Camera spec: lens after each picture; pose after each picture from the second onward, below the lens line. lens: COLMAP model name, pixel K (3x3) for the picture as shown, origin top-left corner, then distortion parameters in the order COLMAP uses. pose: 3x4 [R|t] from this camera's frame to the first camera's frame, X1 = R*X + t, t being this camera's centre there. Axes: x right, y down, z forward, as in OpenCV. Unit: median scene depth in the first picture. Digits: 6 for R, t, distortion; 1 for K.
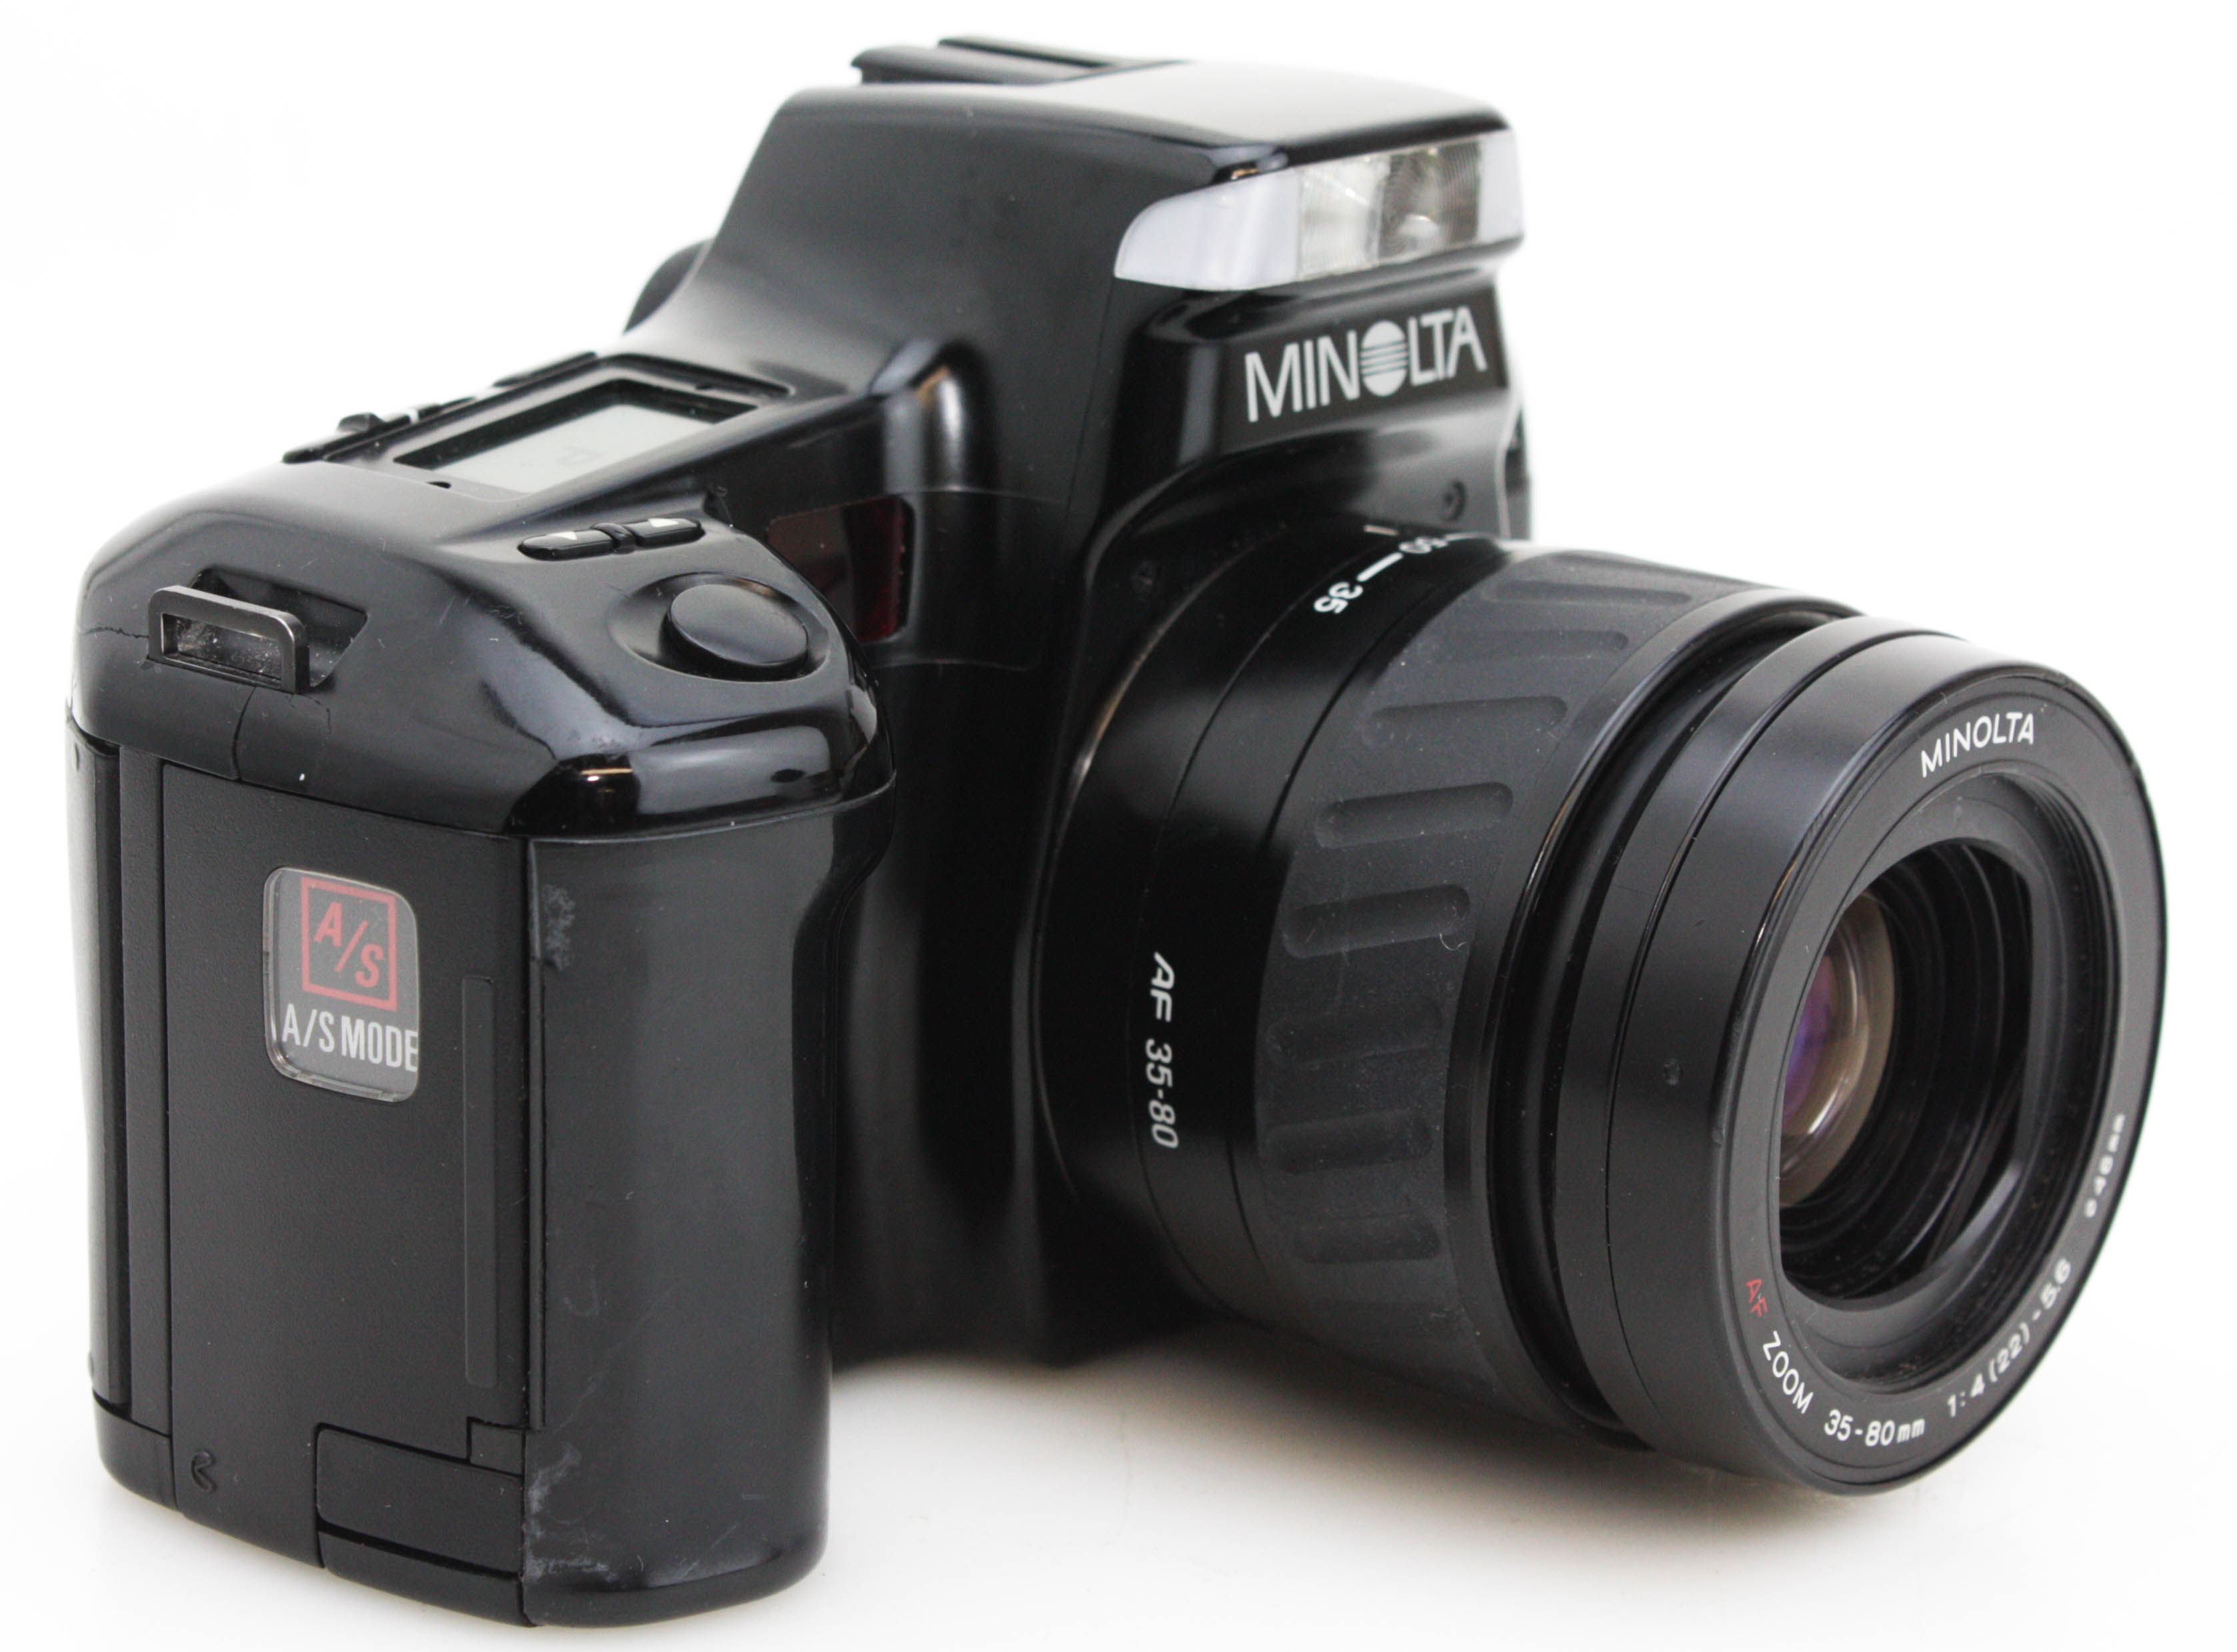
lens RADIAL K [[5924.2, 0, 889.8], [0, 5924.2, 827.5], [0, 0, 1]] dist [0.034974, -0.511342]
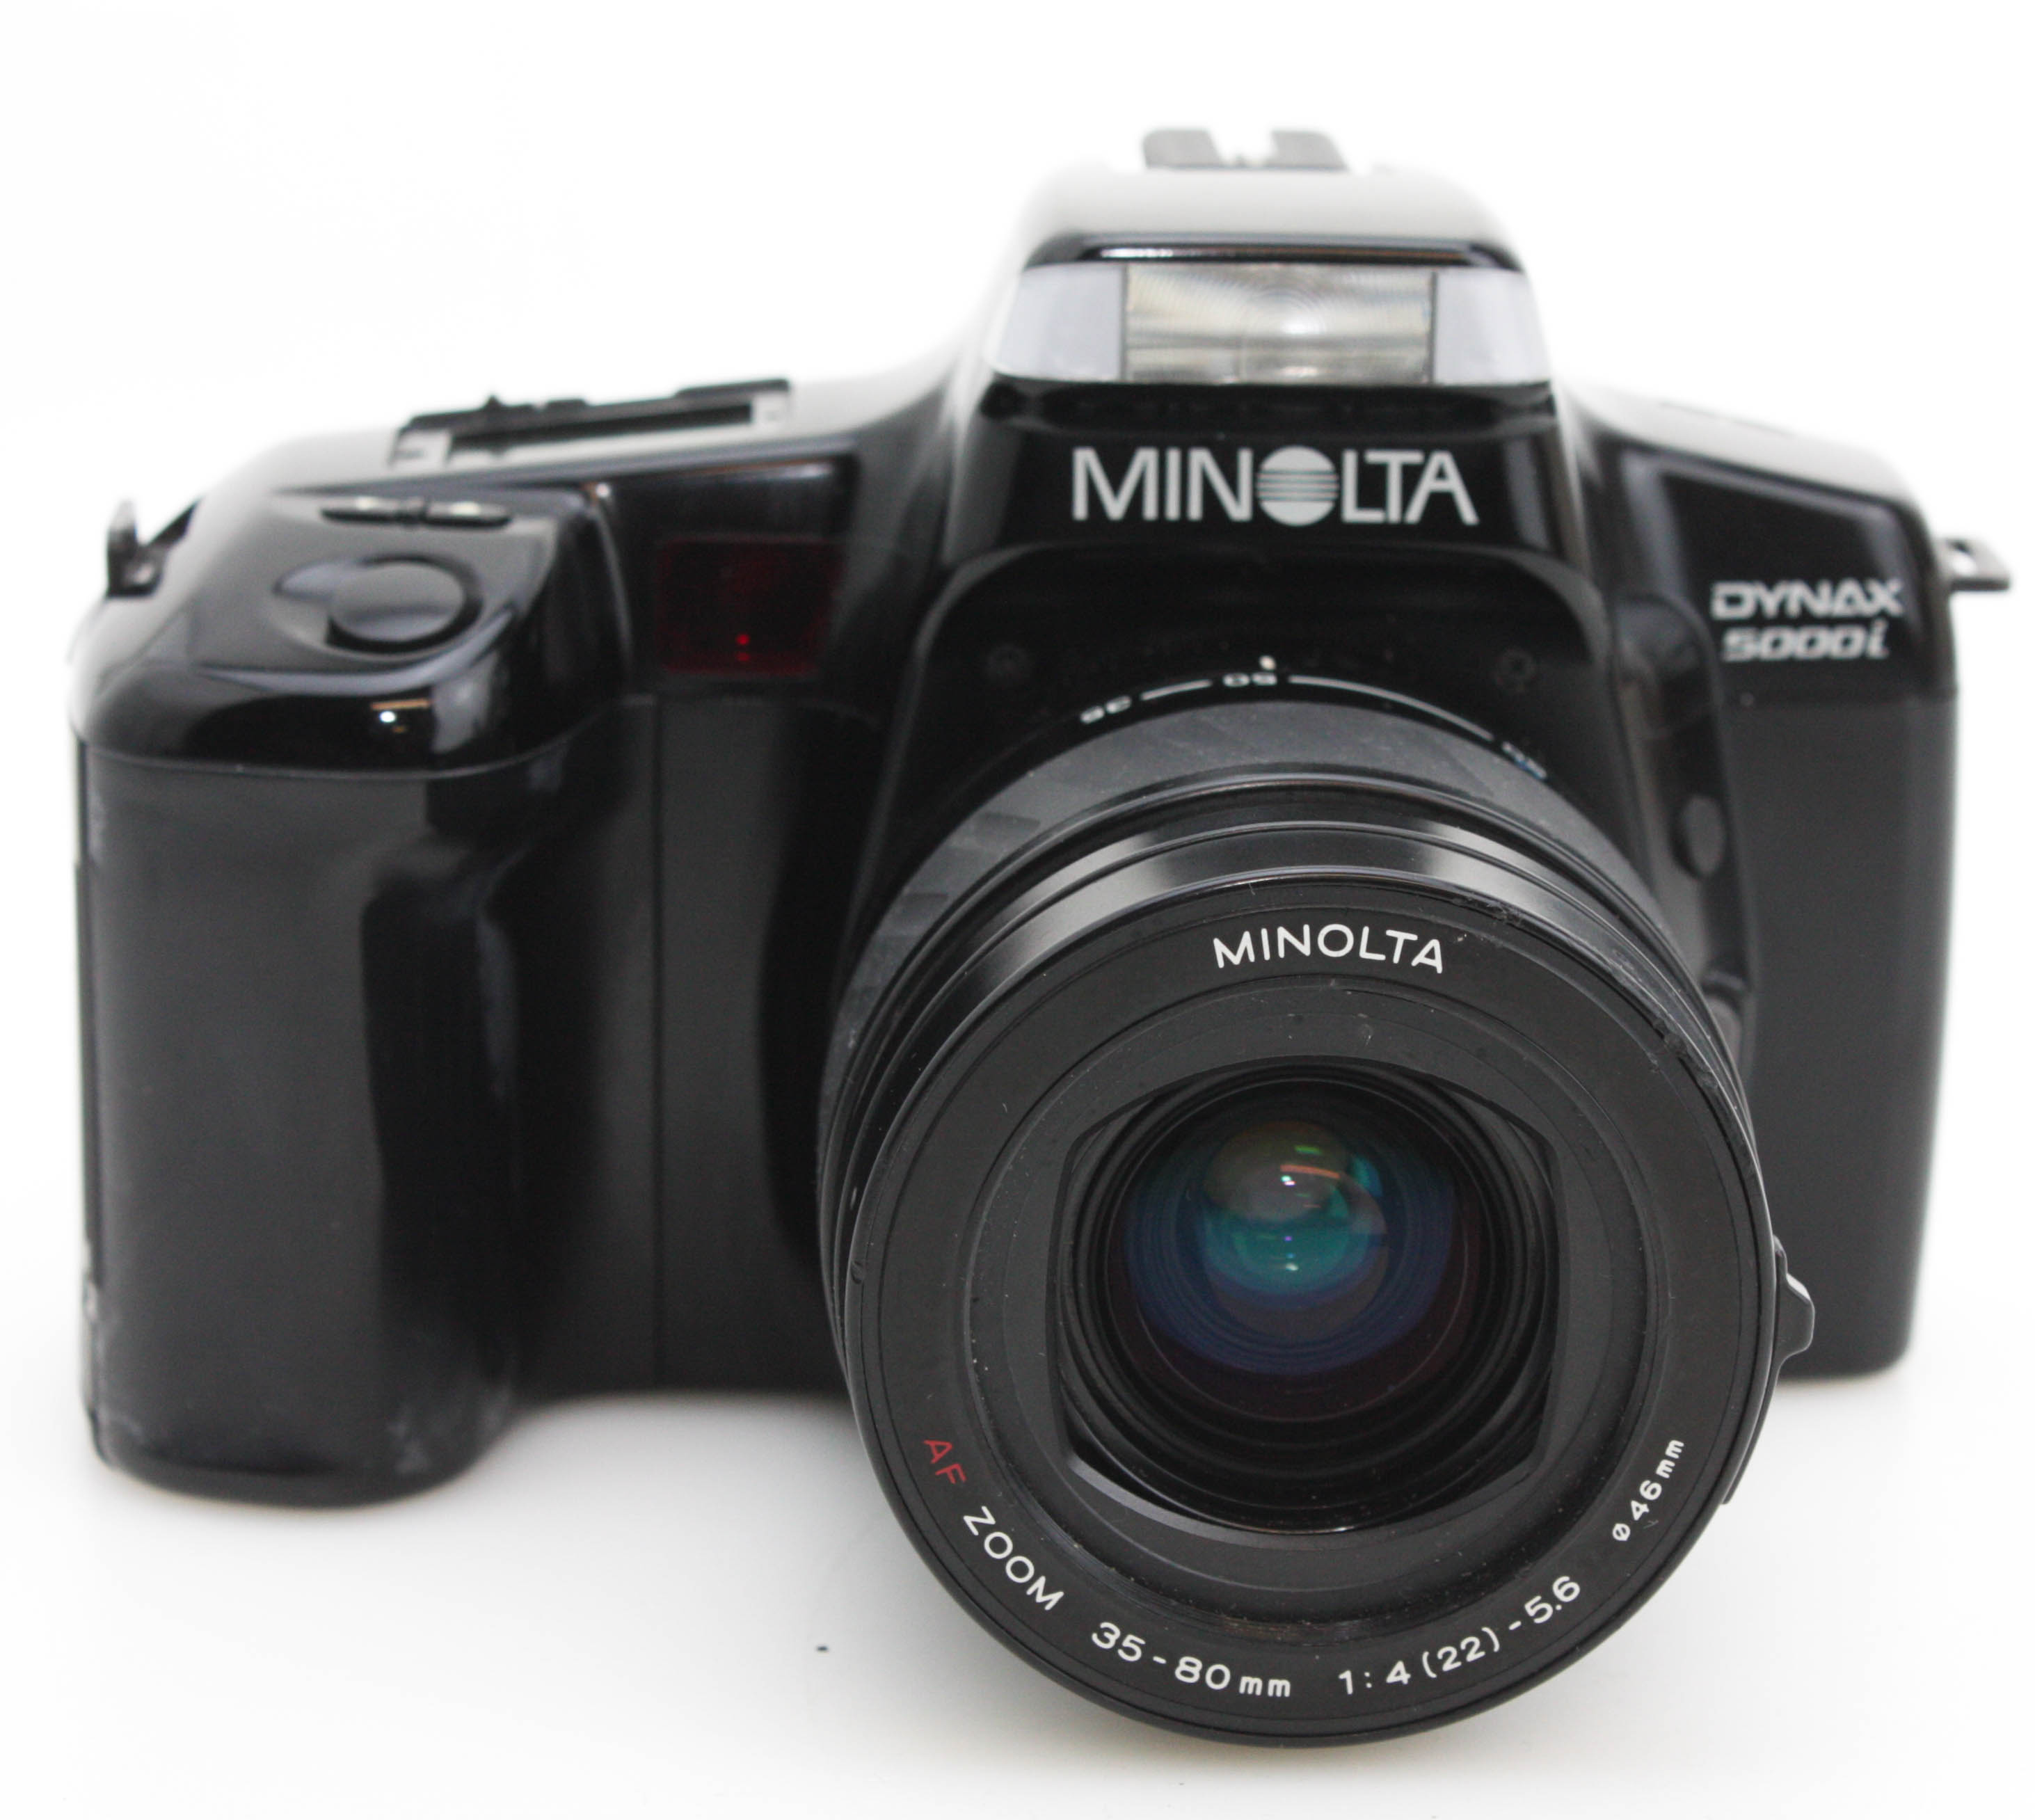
lens RADIAL K [[6286.4, 0, 1017.5], [0, 6286.4, 910.0], [0, 0, 1]] dist [-0.115667, 1.819202]
pose [[0.695012, 0.188295, -0.693904, 0.784595], [-0.202273, 0.977326, 0.062607, -0.068238], [0.689959, 0.096846, 0.717341, 0.256891]]
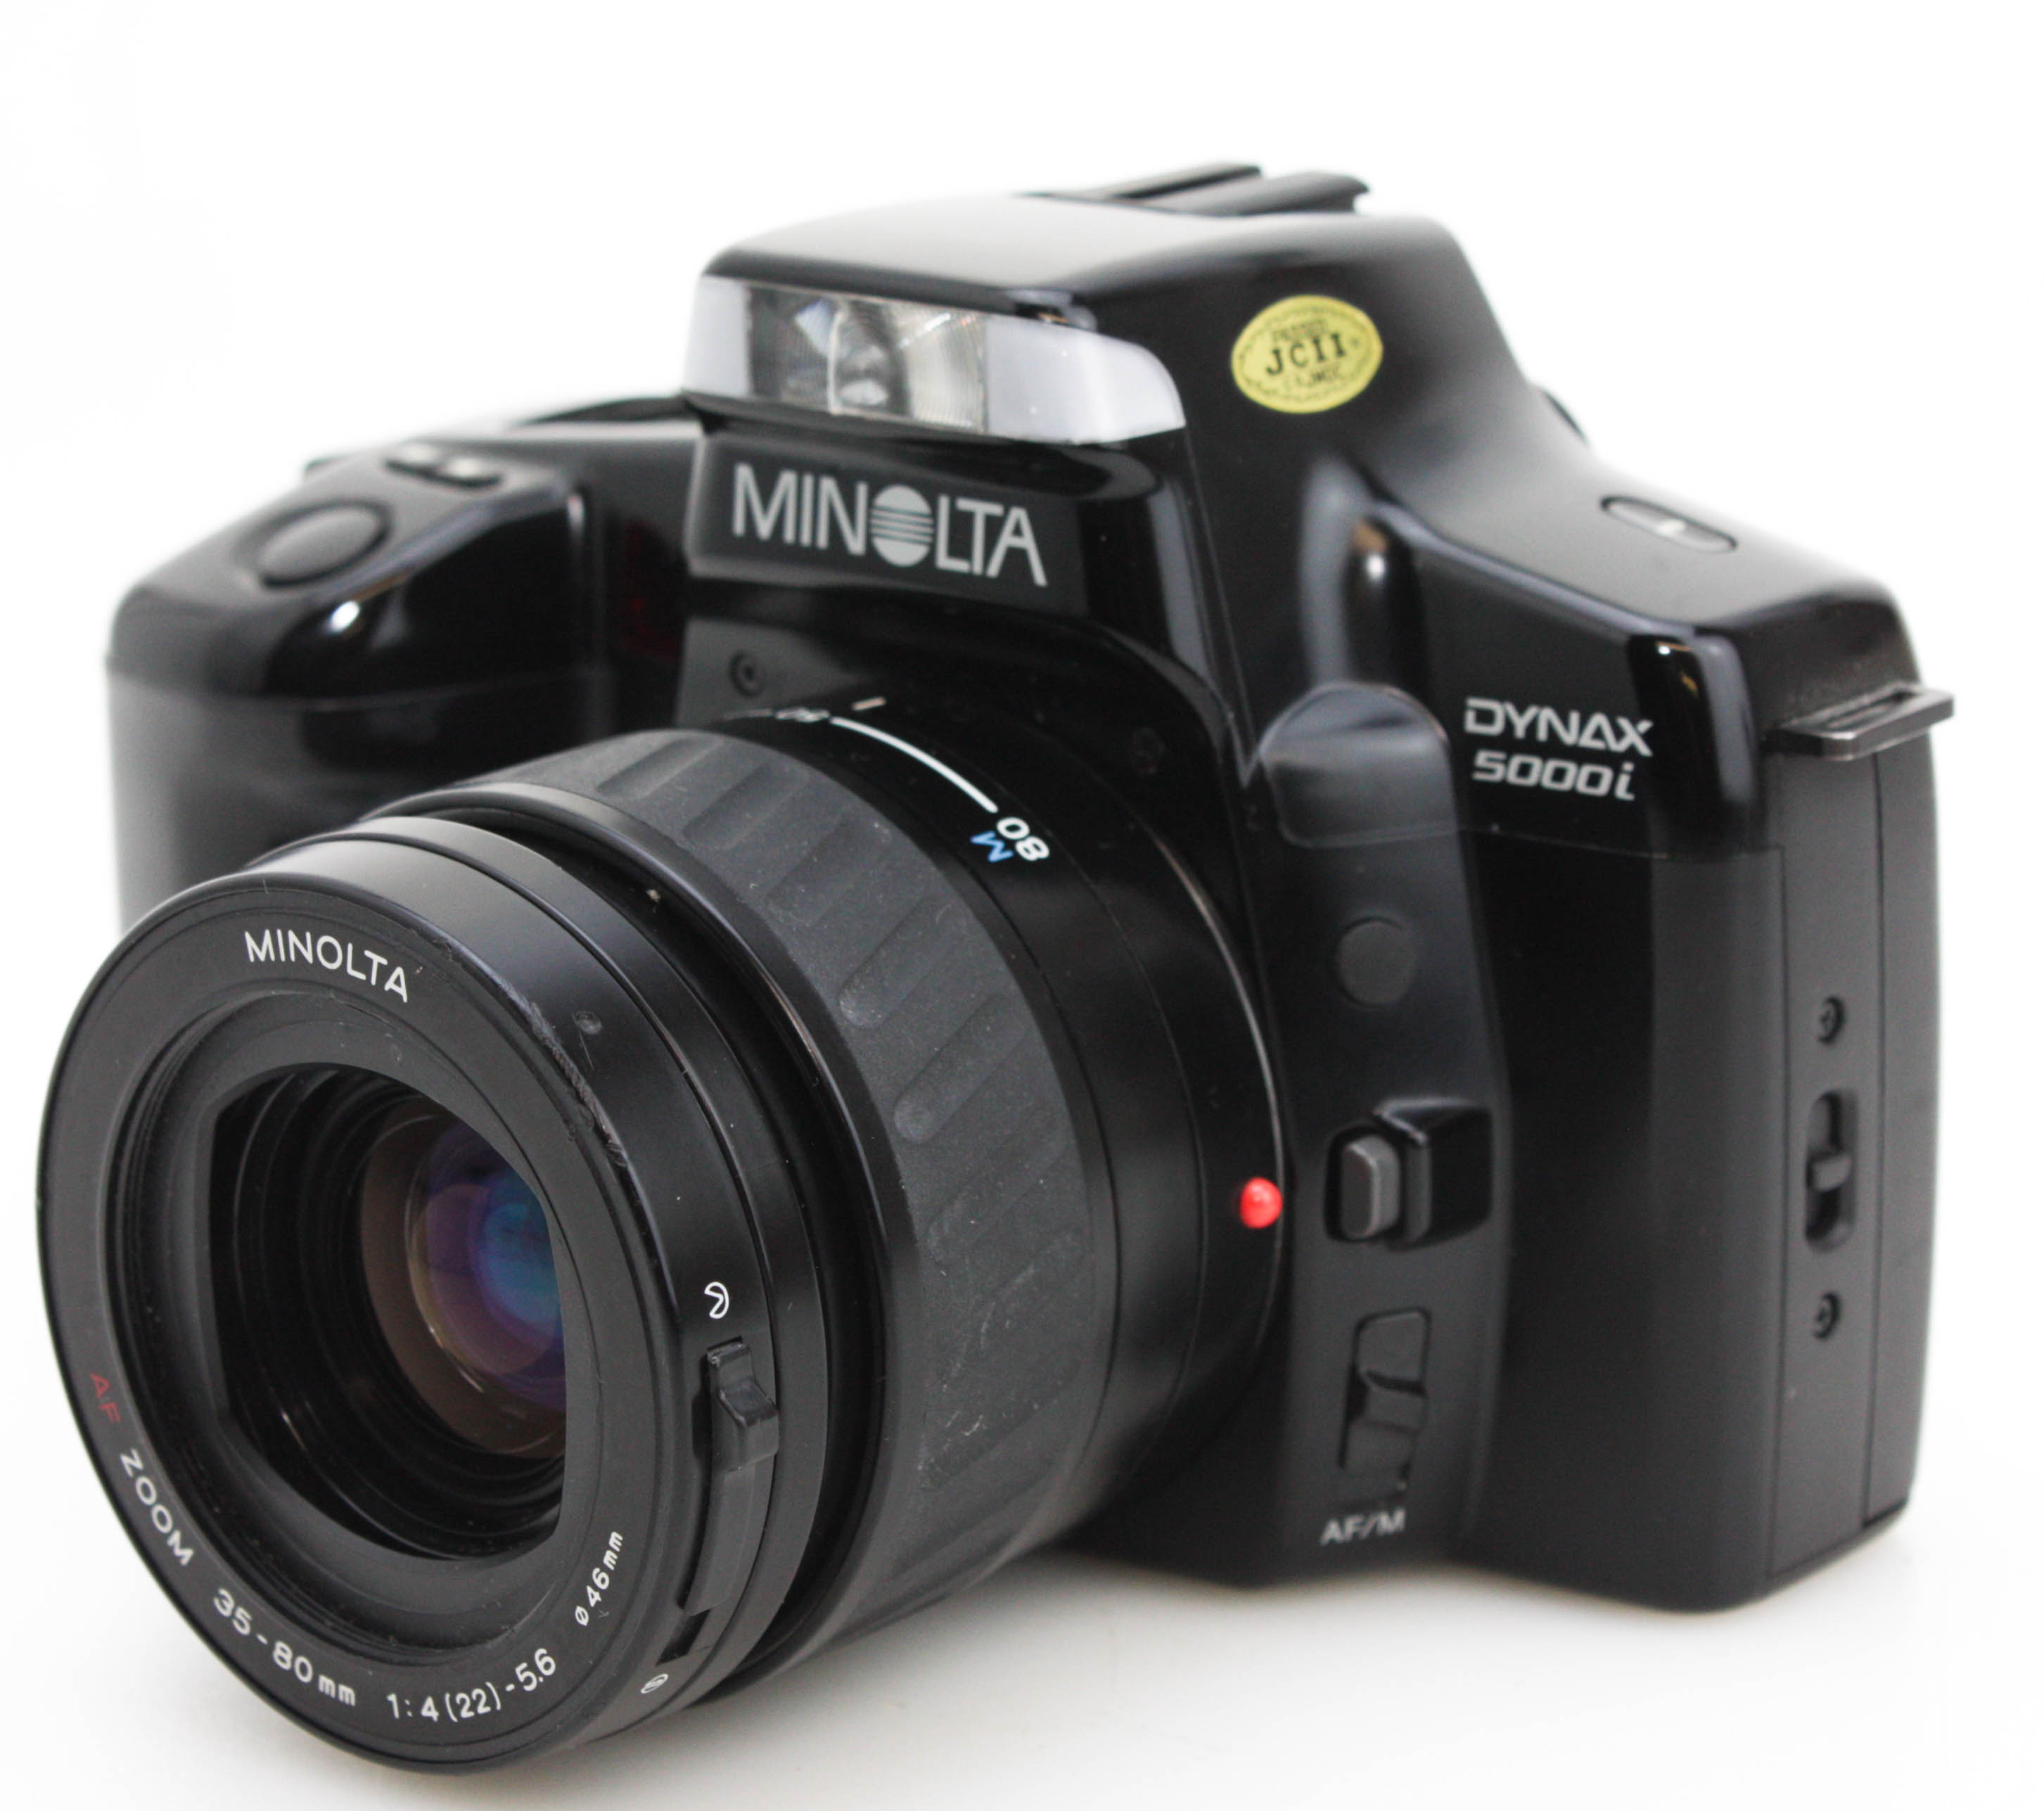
lens RADIAL K [[6170.8, 0, 1022.0], [0, 6170.8, 905.5], [0, 0, 1]] dist [-0.007253, 1.298726]
pose [[0.027380, 0.251184, -0.967552, 1.053614], [-0.252975, 0.938149, 0.236391, -0.261806], [0.967085, 0.238294, 0.089230, 0.969461]]
